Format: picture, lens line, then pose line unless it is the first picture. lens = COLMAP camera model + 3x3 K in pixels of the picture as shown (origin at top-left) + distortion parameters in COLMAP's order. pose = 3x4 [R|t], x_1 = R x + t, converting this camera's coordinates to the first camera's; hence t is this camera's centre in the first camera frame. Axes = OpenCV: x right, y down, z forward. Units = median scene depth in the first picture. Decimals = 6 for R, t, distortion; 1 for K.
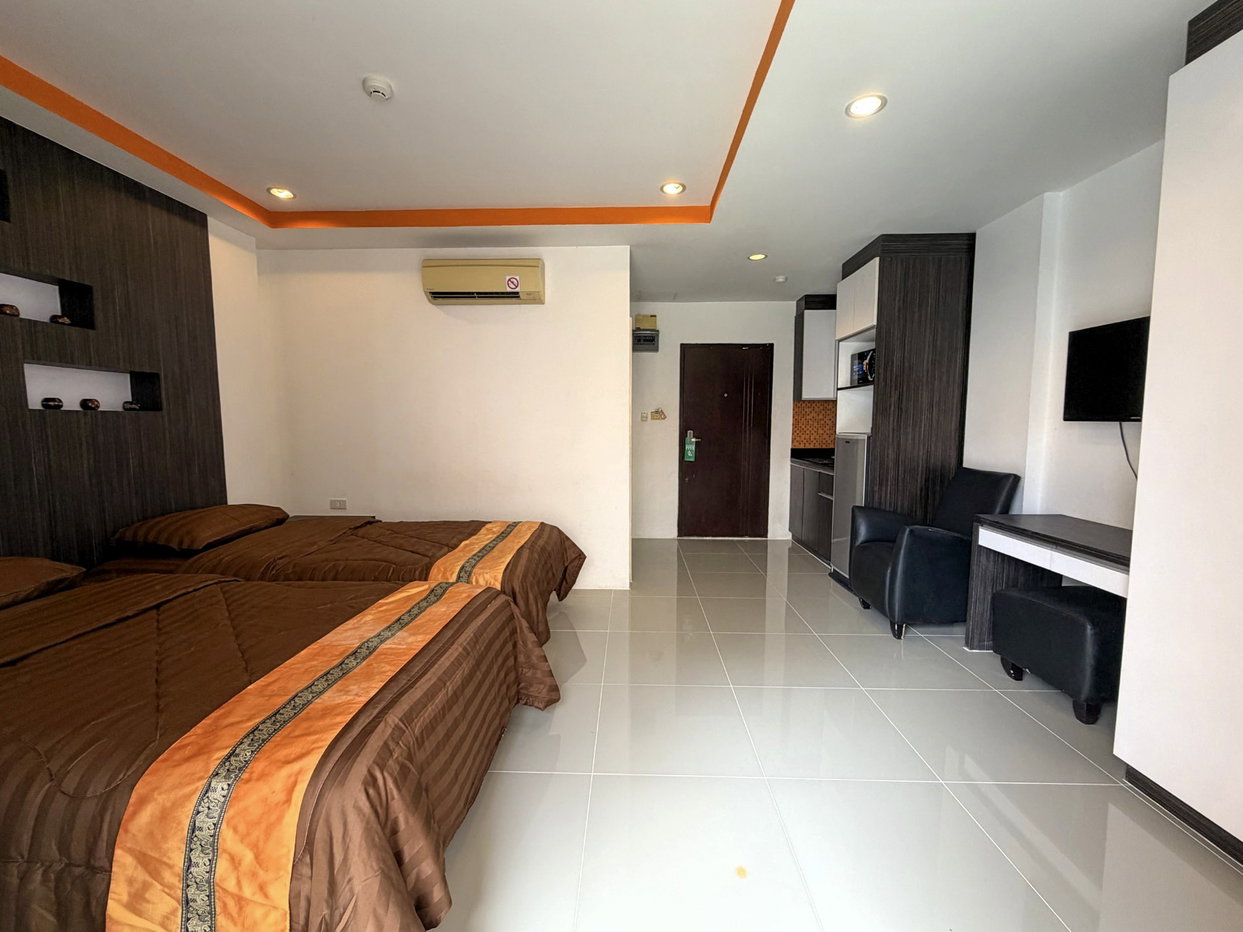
lens RADIAL K [[503.1, 0, 619.3], [0, 503.1, 468.3], [0, 0, 1]] dist [-0.001812, -0.000690]
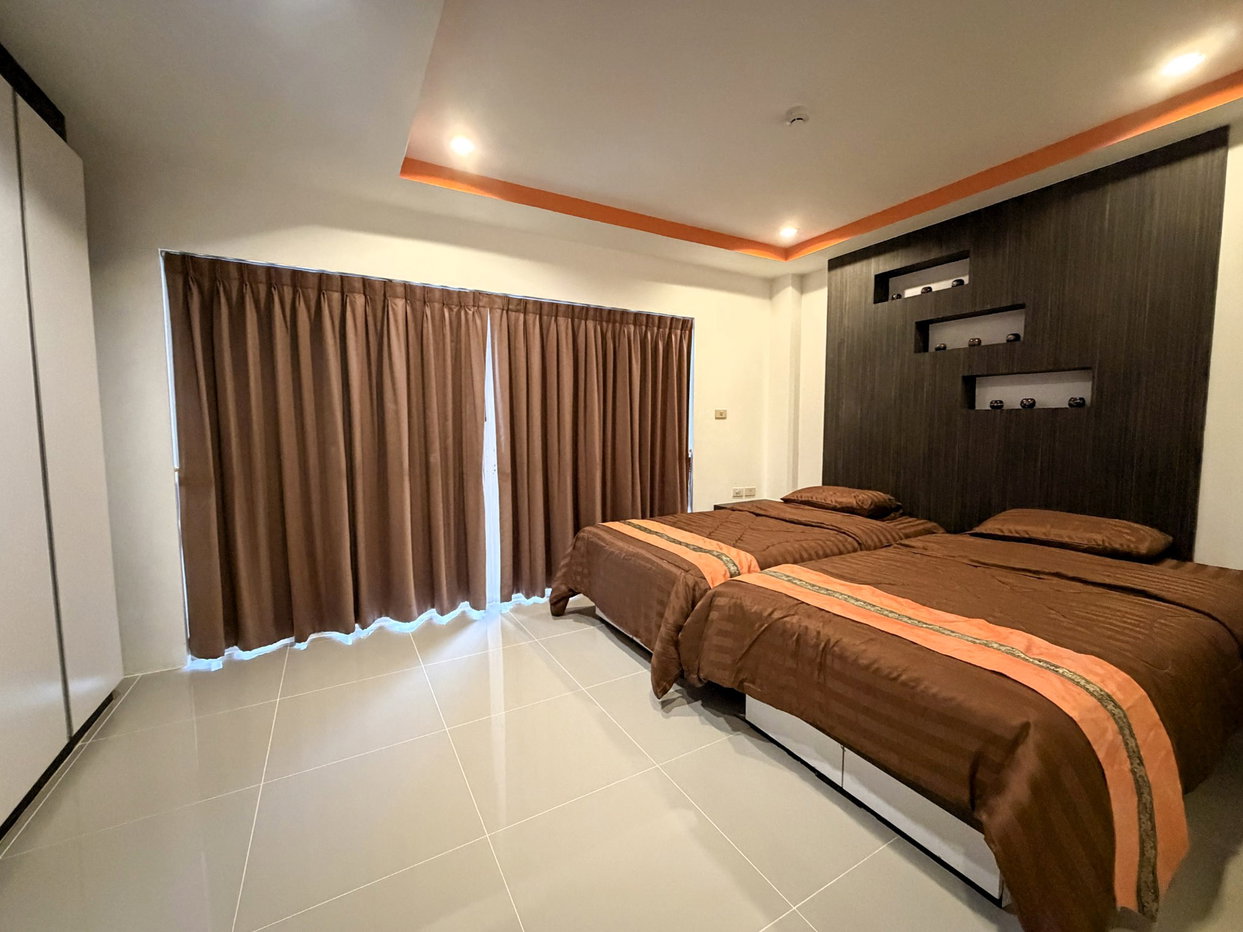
lens RADIAL K [[503.1, 0, 619.3], [0, 503.1, 468.3], [0, 0, 1]] dist [-0.001812, -0.000690]
pose [[-0.860716, 0.046542, -0.506953, 0.369167], [-0.046589, 0.984432, 0.169477, -0.130482], [0.506948, 0.169490, -0.845149, 1.515144]]
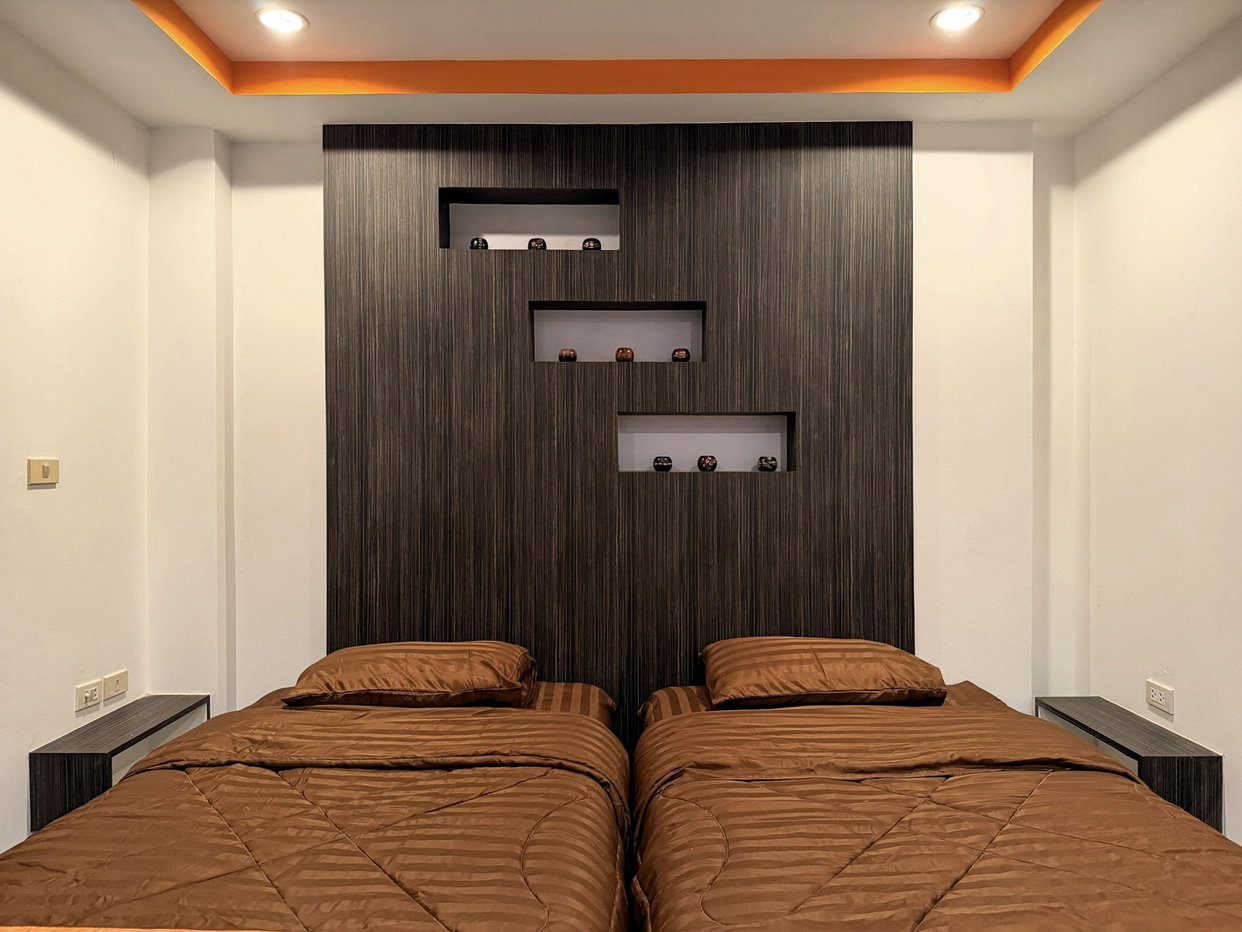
lens RADIAL K [[865.4, 0, 619.4], [0, 865.4, 477.5], [0, 0, 1]] dist [0.082240, -0.131866]
pose [[0.012213, 0.009958, -0.999876, 0.191916], [-0.097185, 0.995228, 0.008724, -0.104973], [0.995191, 0.097067, 0.013122, 0.848872]]
